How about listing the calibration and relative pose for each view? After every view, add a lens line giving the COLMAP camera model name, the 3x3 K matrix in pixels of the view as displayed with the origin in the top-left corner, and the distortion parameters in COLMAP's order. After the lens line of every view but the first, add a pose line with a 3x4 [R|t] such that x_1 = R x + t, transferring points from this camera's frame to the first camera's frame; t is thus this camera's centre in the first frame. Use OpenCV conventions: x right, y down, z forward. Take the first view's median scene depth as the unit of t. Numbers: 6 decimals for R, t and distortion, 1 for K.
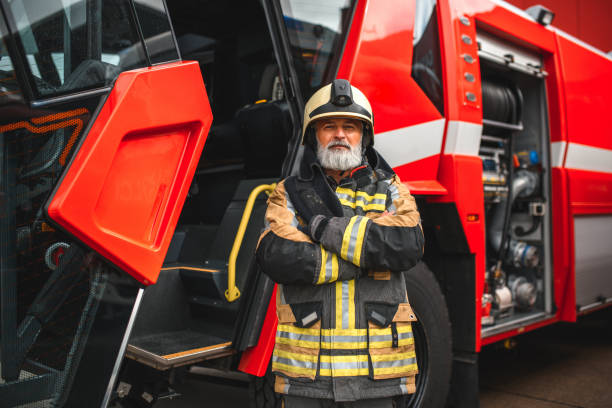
lens RADIAL K [[587.7, 0, 306.0], [0, 587.7, 204.0], [0, 0, 1]] dist [-0.009725, 0.012009]
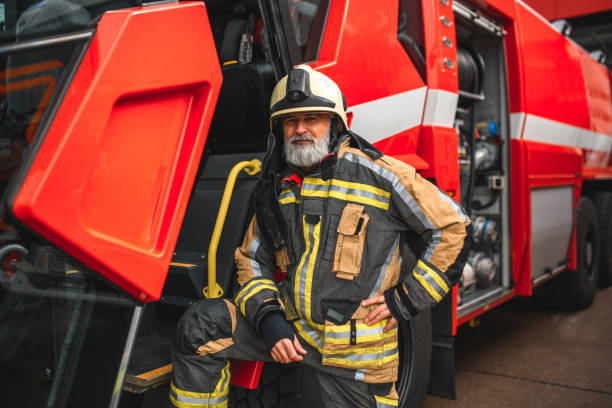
lens RADIAL K [[587.7, 0, 306.0], [0, 587.7, 204.0], [0, 0, 1]] dist [-0.009725, 0.012009]
pose [[0.987398, -0.016452, 0.157401, -0.073259], [0.008228, 0.998573, 0.052760, -0.009620], [-0.158044, -0.050800, 0.986124, 0.092533]]
